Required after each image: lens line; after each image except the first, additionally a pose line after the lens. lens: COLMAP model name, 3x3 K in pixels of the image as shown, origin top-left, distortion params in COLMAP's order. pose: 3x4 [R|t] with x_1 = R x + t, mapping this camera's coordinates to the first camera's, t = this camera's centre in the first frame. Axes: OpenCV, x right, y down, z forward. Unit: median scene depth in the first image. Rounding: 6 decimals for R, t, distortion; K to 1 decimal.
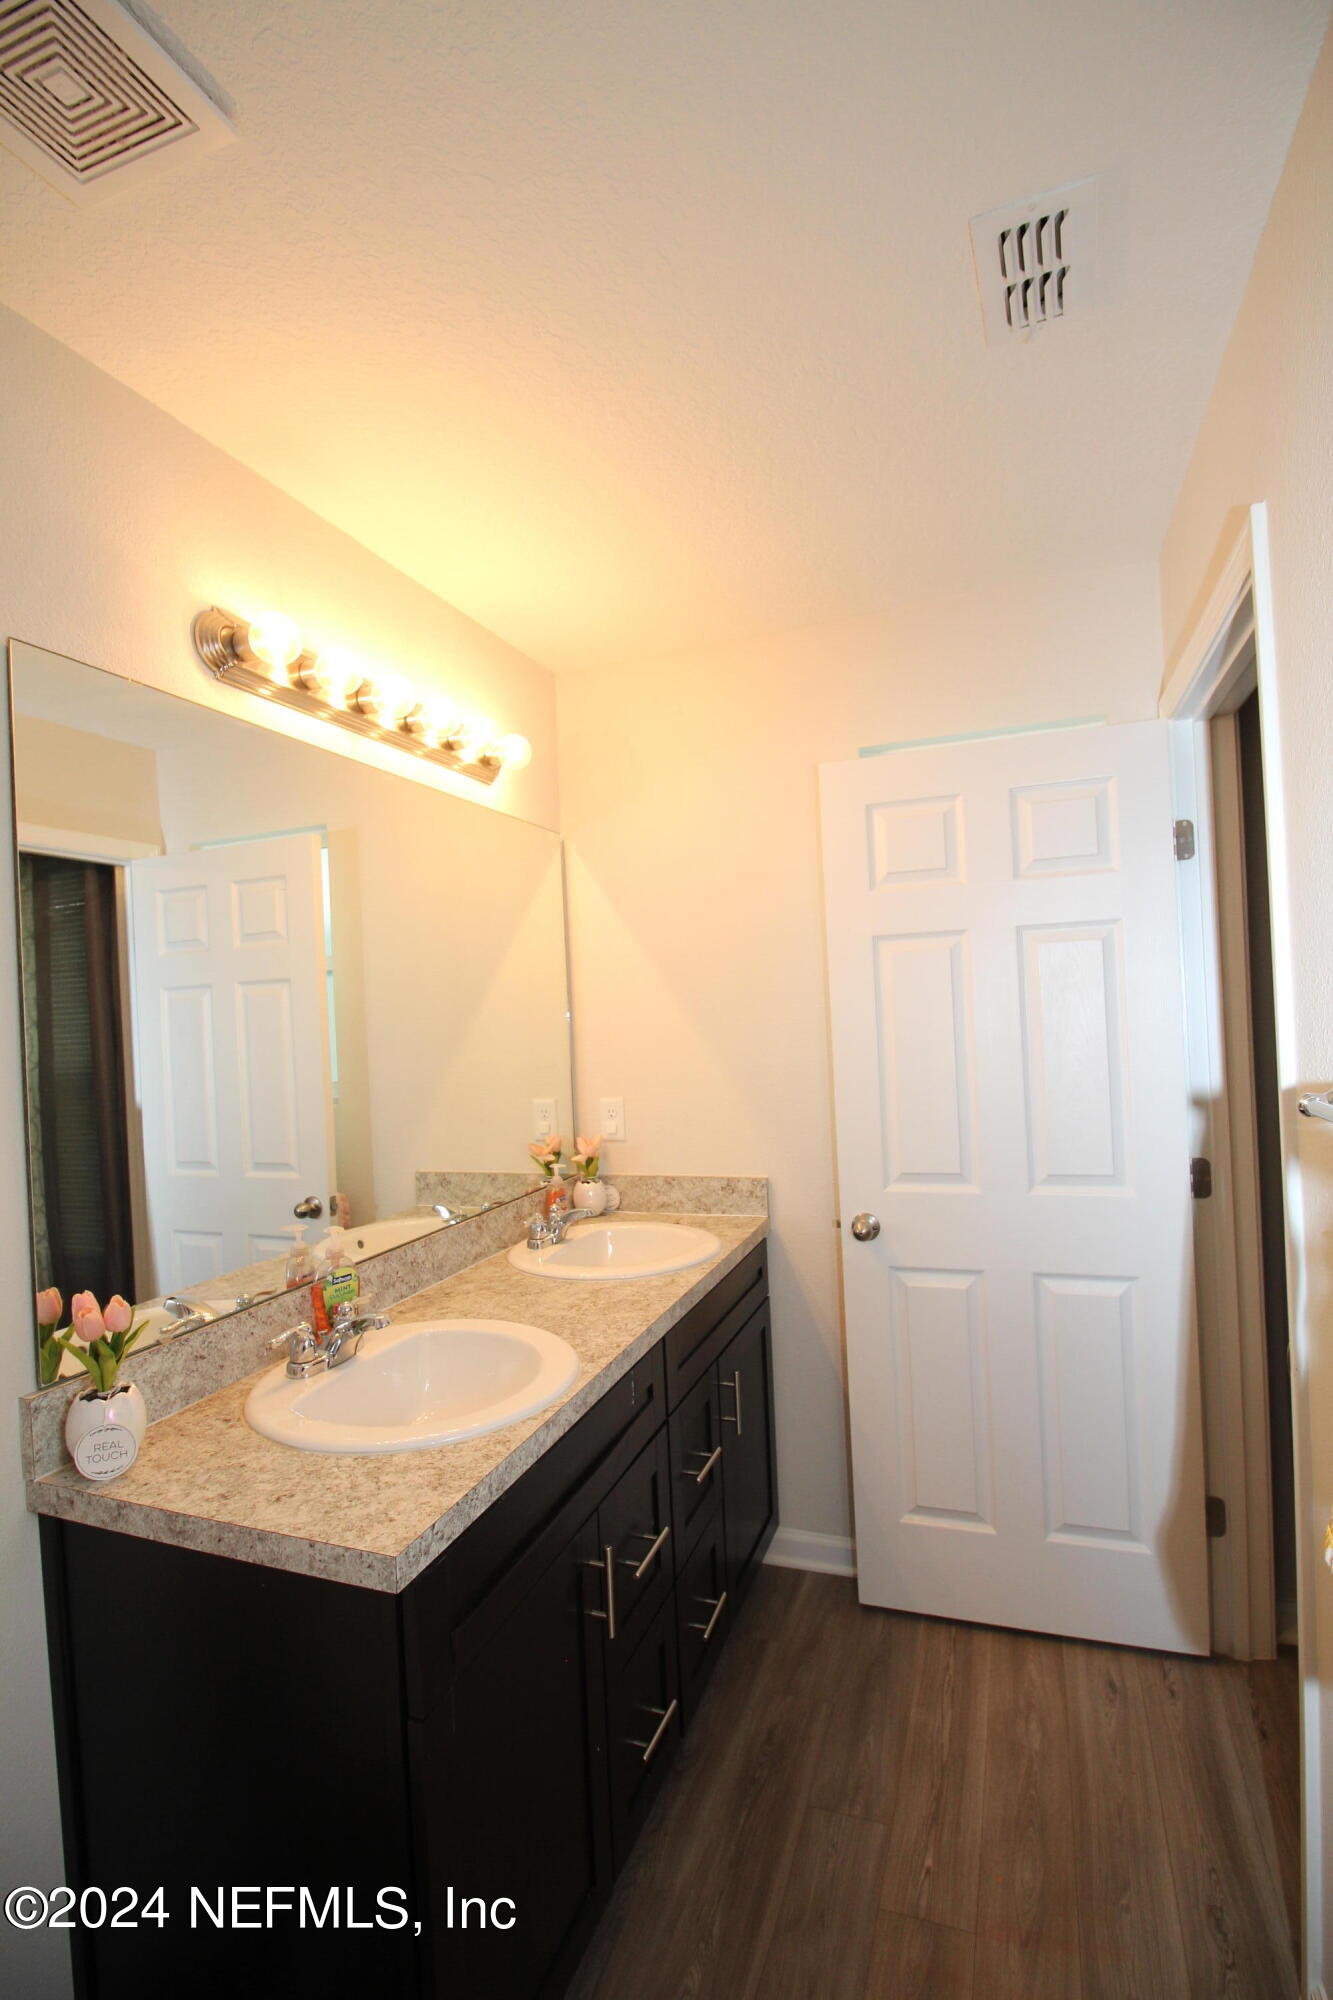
lens RADIAL K [[925.1, 0, 677.1], [0, 925.1, 1007.3], [0, 0, 1]] dist [-0.000572, -0.013759]
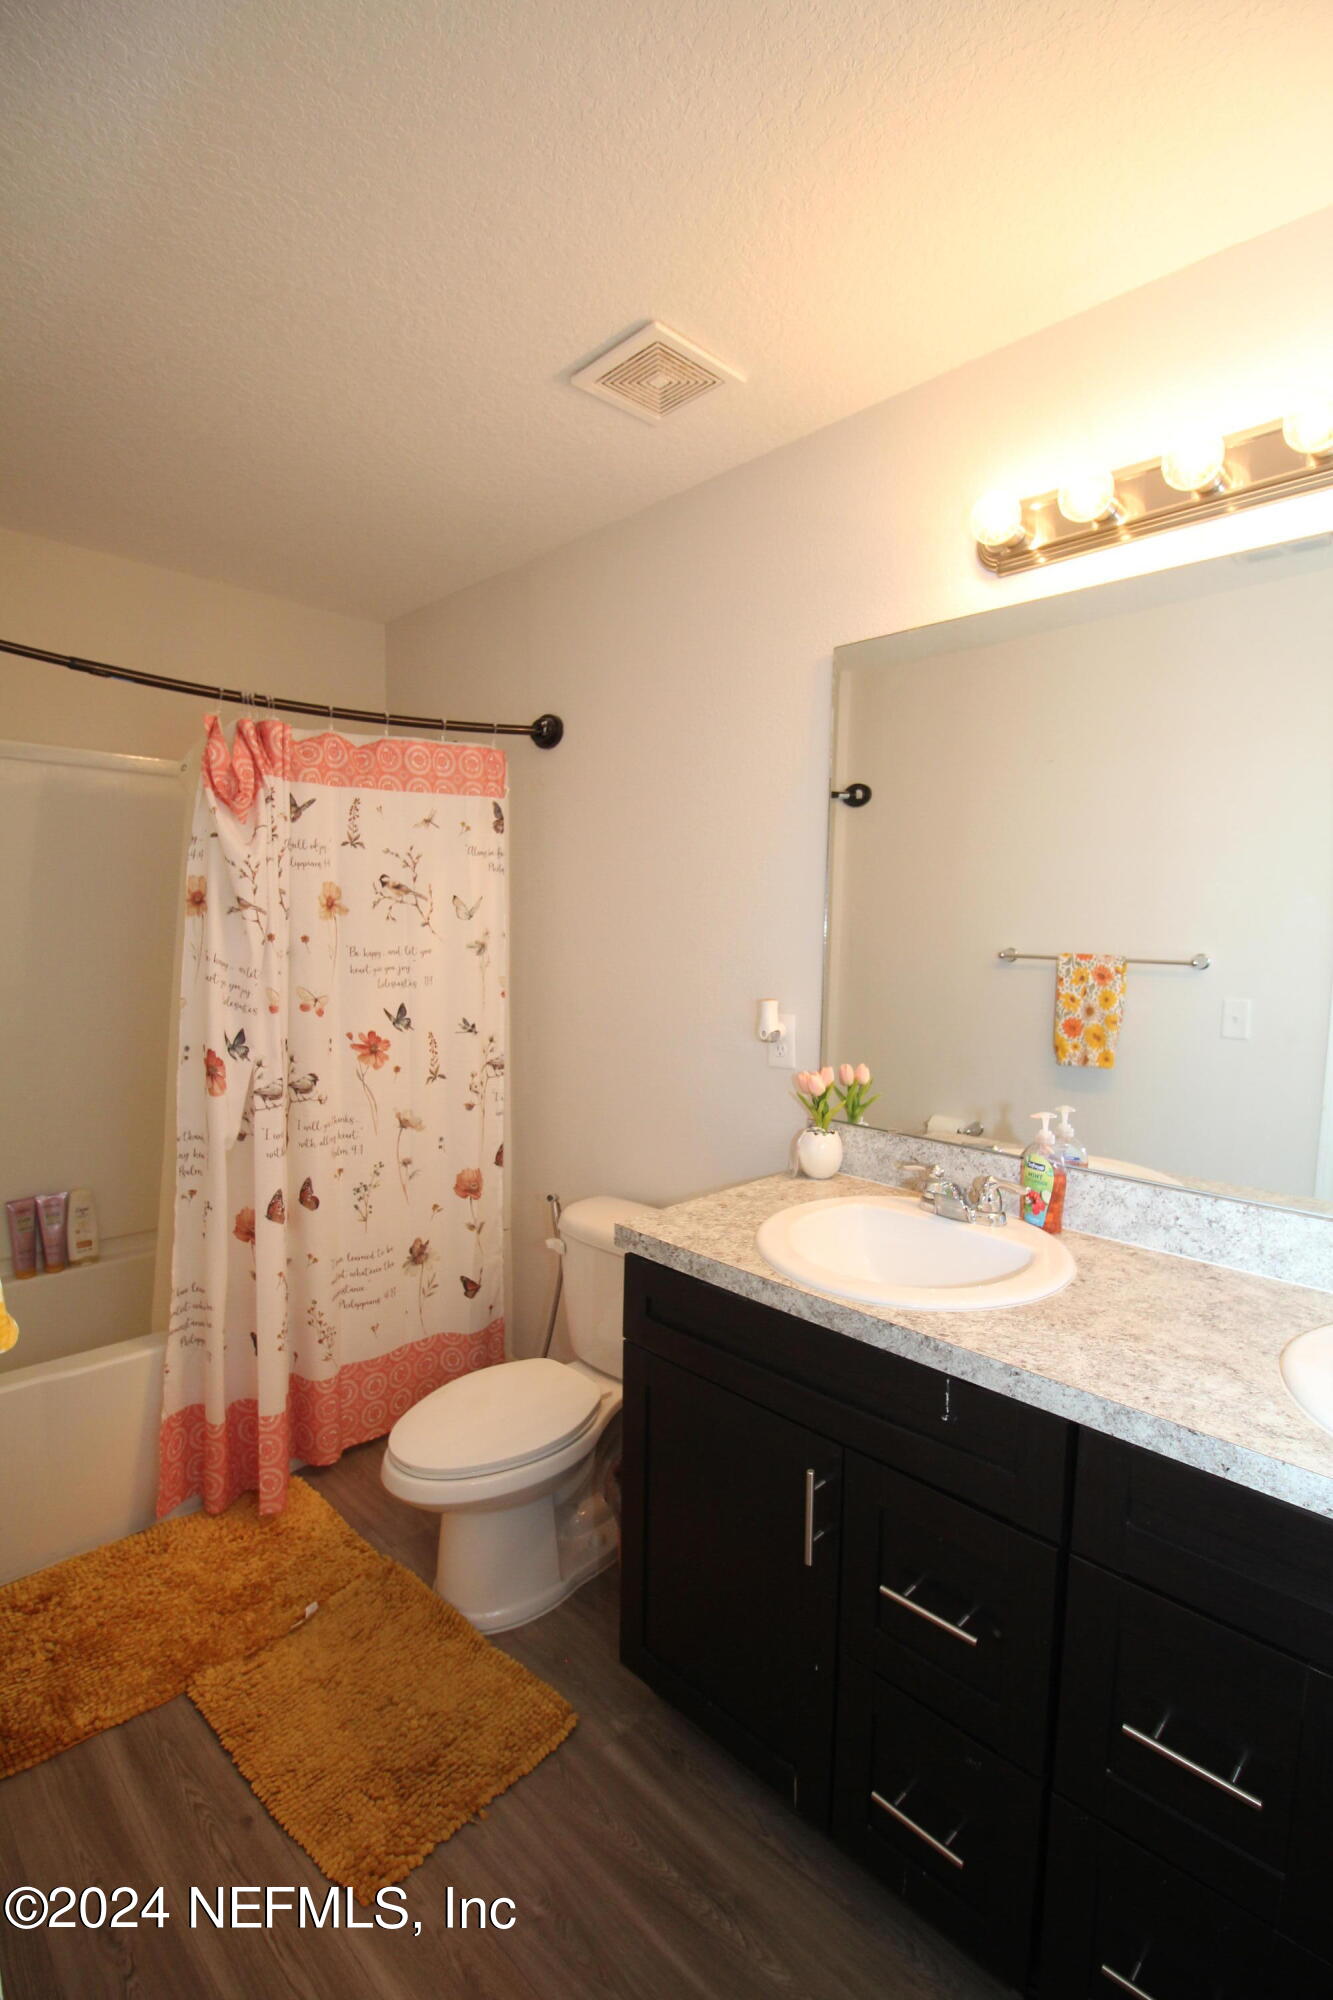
lens RADIAL K [[925.1, 0, 677.1], [0, 925.1, 1007.3], [0, 0, 1]] dist [-0.000572, -0.013759]
pose [[-0.424281, 0.121465, -0.897347, 0.628500], [0.008955, 0.991477, 0.129972, 0.000156], [0.905486, 0.047109, -0.421753, 1.032450]]
